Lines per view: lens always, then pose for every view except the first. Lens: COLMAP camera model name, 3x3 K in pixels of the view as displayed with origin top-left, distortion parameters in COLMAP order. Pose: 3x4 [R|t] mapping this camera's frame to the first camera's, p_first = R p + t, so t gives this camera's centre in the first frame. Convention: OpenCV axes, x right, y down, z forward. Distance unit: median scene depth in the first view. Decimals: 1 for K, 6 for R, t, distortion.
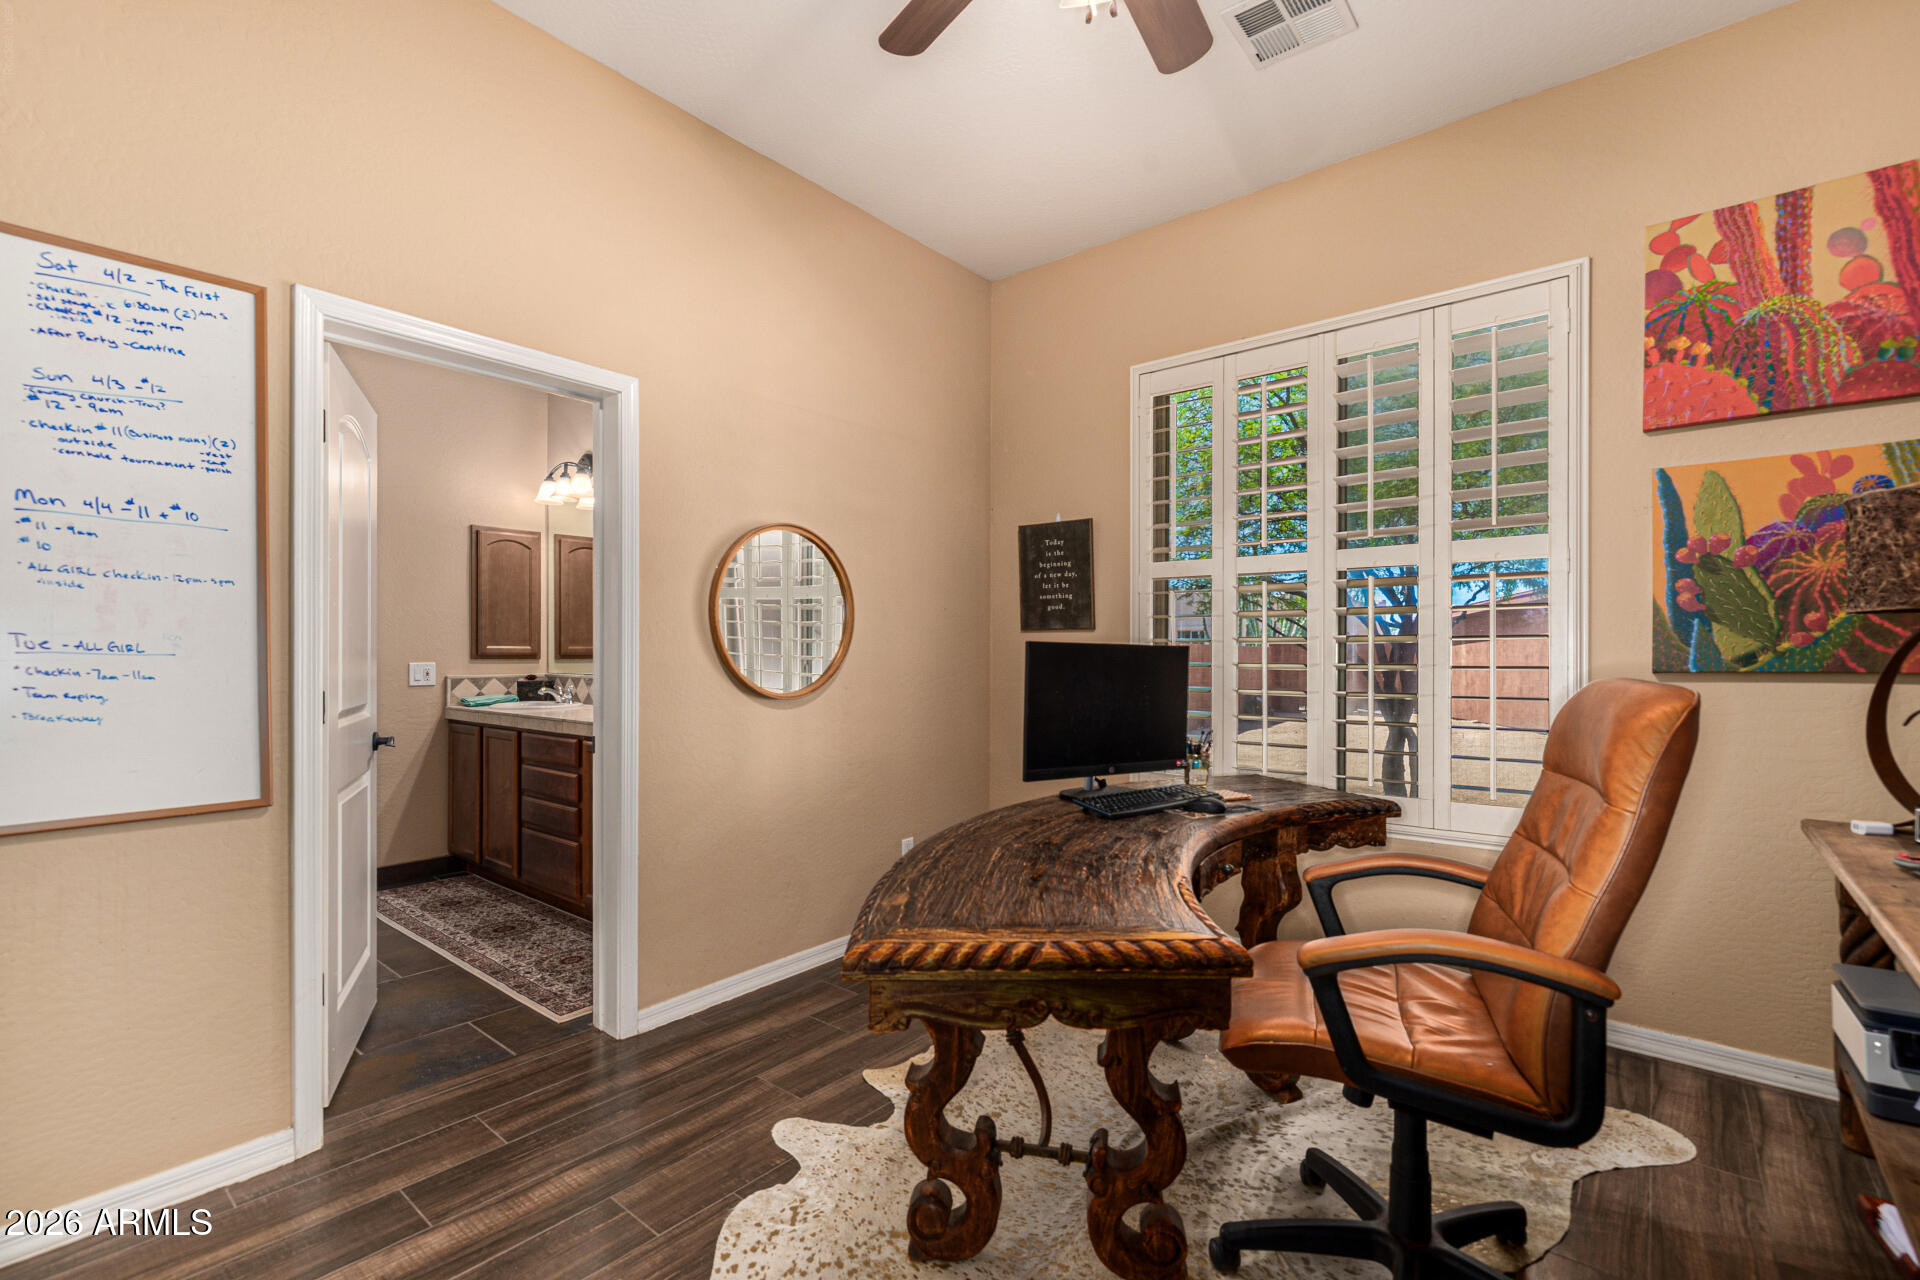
lens RADIAL K [[836.6, 0, 967.4], [0, 836.6, 658.2], [0, 0, 1]] dist [-0.000030, 0.000021]
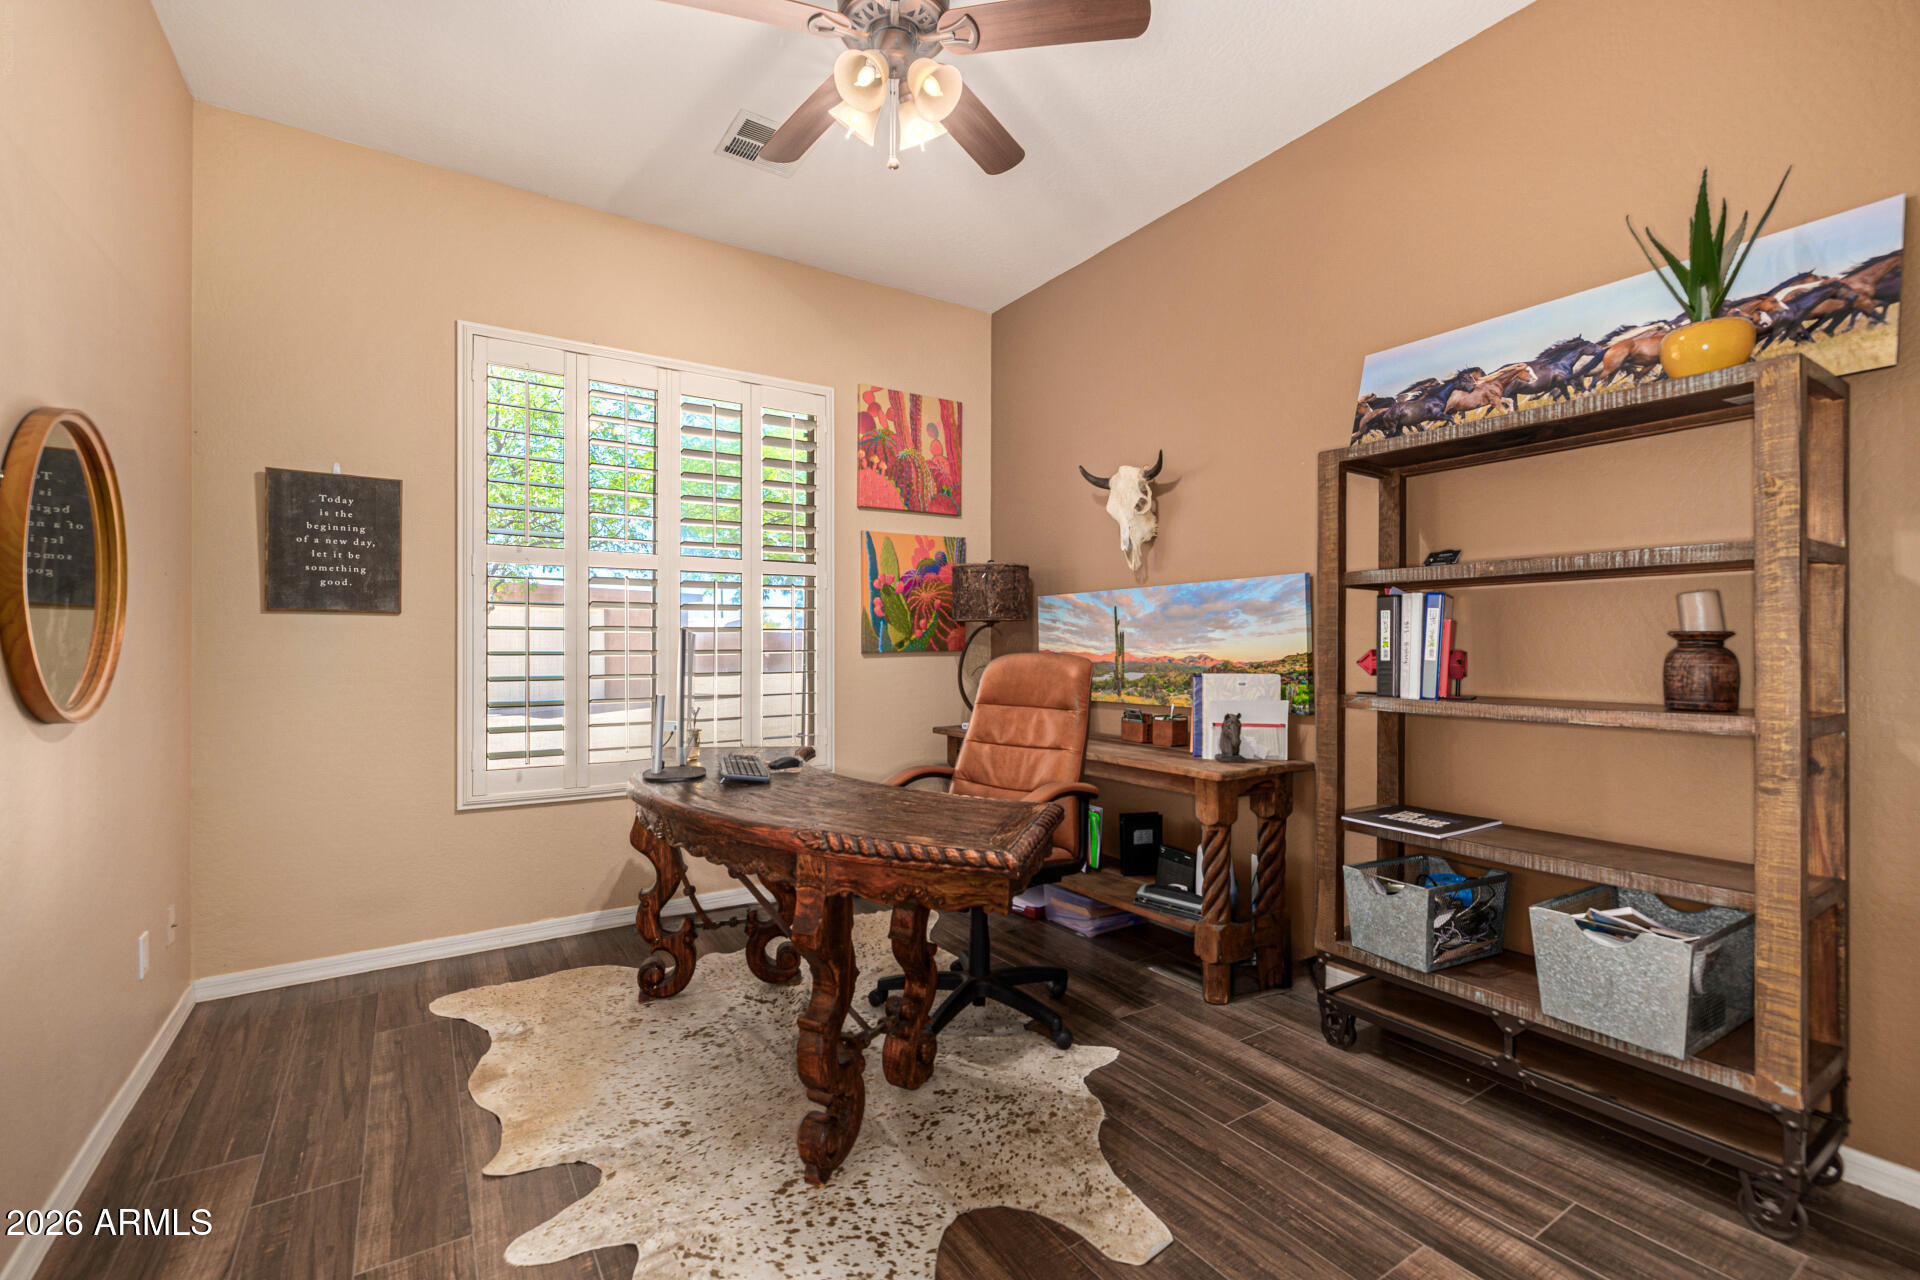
lens RADIAL K [[834.4, 0, 960.0], [0, 834.4, 640.0], [0, 0, 1]] dist [-0.000482, -0.000029]
pose [[0.301459, -0.001070, 0.953478, -0.719756], [0.004293, 0.999991, -0.000235, -0.006974], [-0.953469, 0.004164, 0.301461, 0.323913]]
